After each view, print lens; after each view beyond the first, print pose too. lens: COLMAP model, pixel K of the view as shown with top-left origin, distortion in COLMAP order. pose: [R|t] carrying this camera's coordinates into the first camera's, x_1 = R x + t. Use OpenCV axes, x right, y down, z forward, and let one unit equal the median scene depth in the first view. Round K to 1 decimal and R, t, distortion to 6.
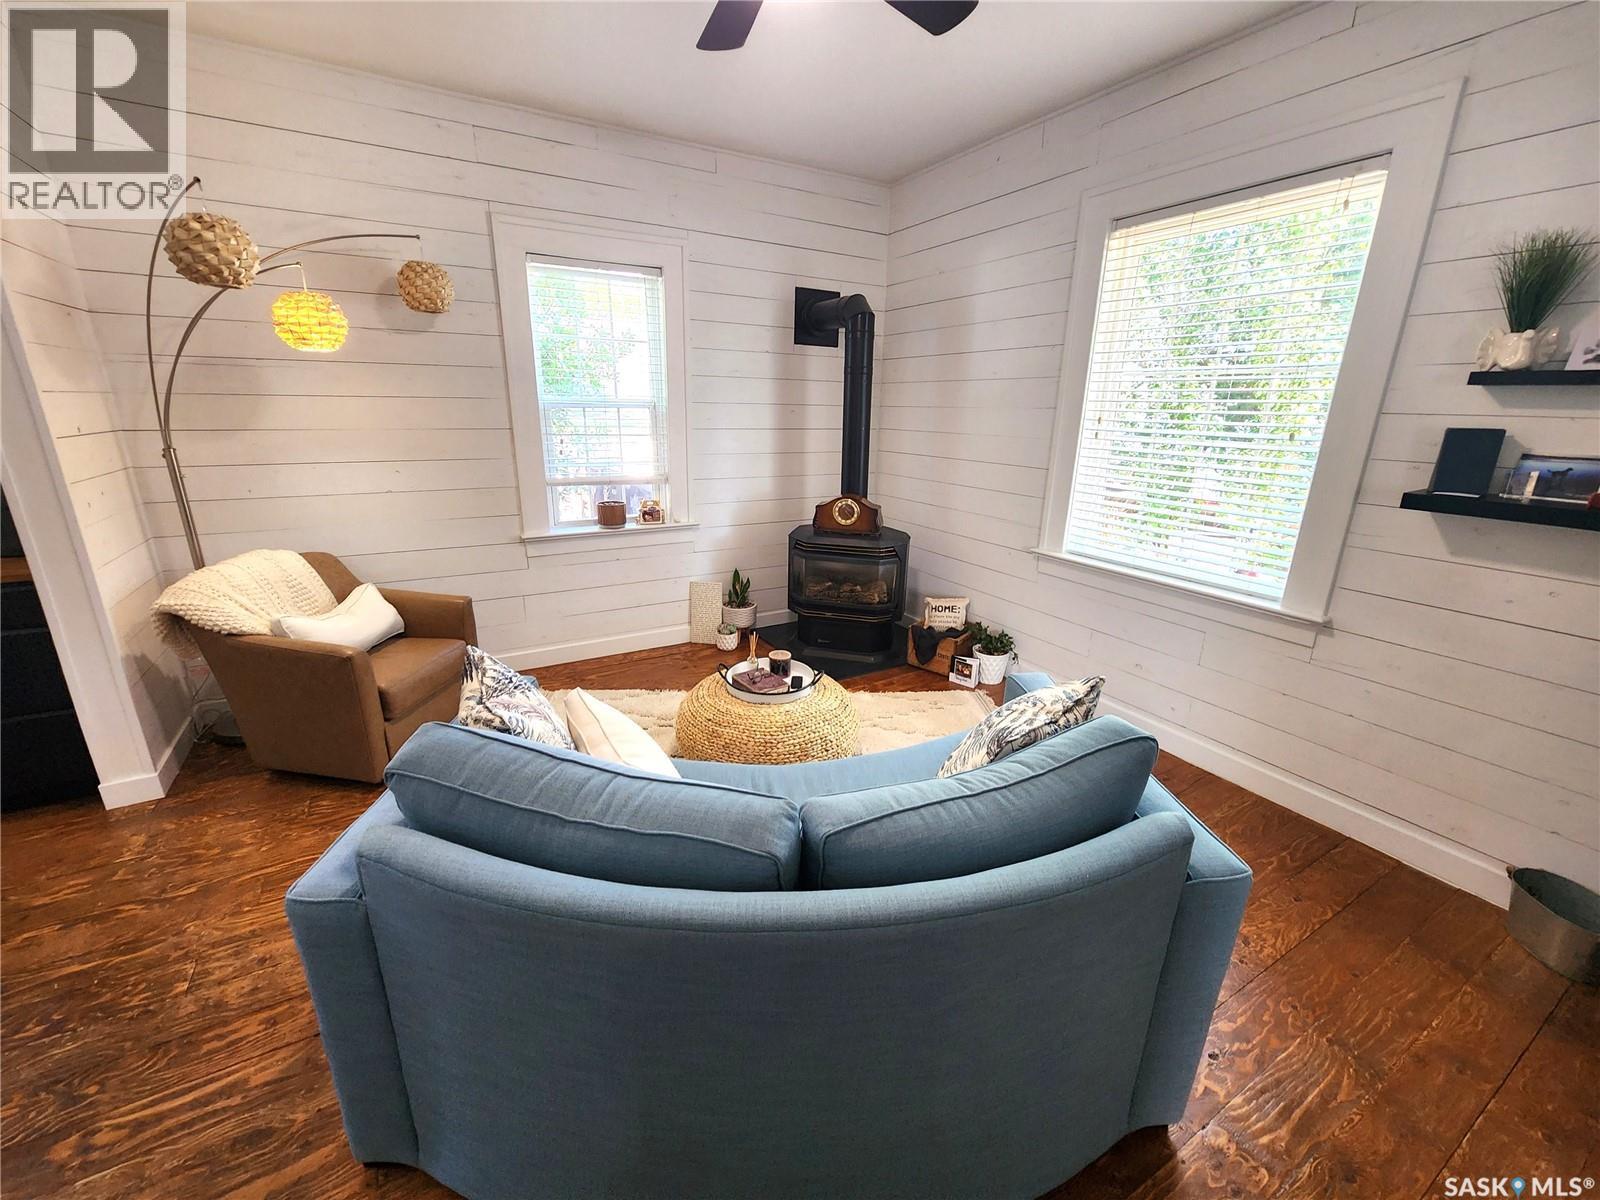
lens RADIAL K [[652.8, 0, 797.5], [0, 652.8, 601.7], [0, 0, 1]] dist [0.001032, -0.002484]
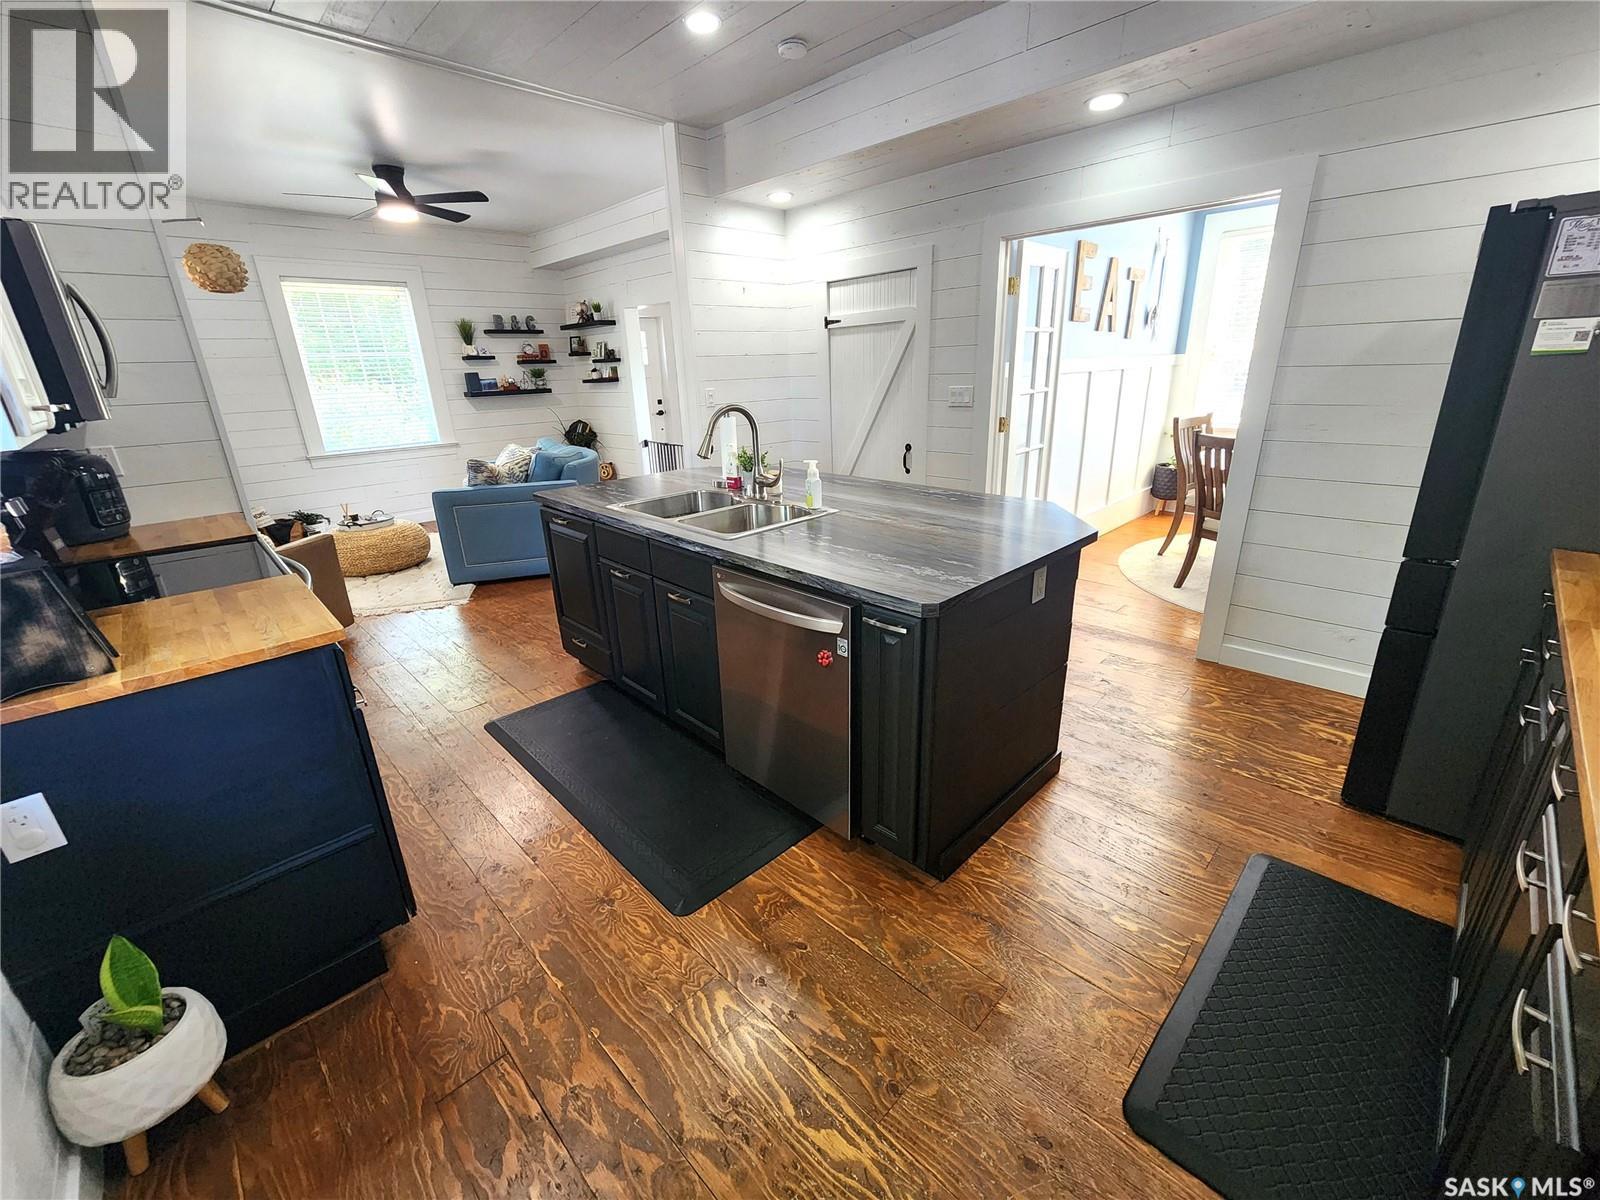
lens RADIAL K [[652.8, 0, 797.5], [0, 652.8, 601.7], [0, 0, 1]] dist [0.001032, -0.002484]
pose [[-0.253435, -0.340347, 0.905503, -2.423906], [0.305933, 0.859818, 0.408801, -0.082656], [-0.917701, 0.380627, -0.113785, 0.204009]]
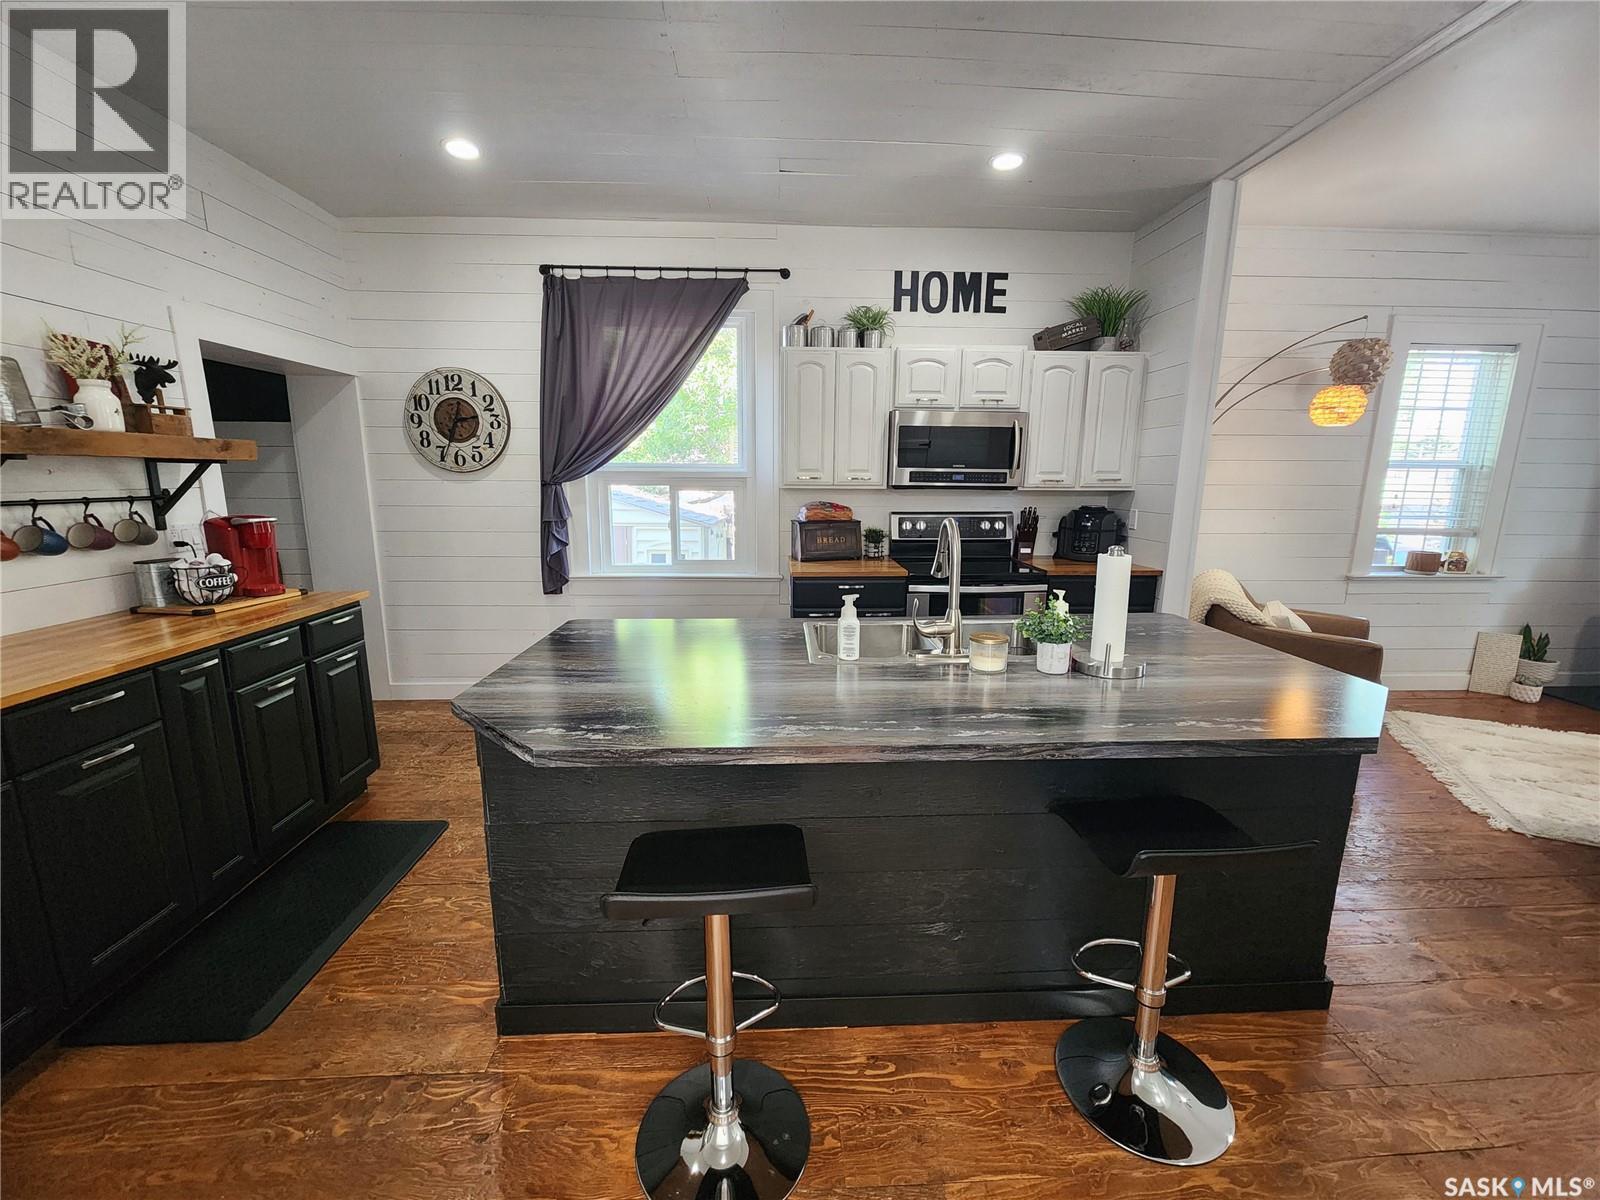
lens RADIAL K [[652.8, 0, 797.5], [0, 652.8, 601.7], [0, 0, 1]] dist [0.001032, -0.002484]
pose [[0.886379, 0.073480, -0.457093, -1.100719], [-0.120870, 0.989811, -0.075268, 0.221986], [0.446904, 0.121965, 0.886229, -0.685970]]
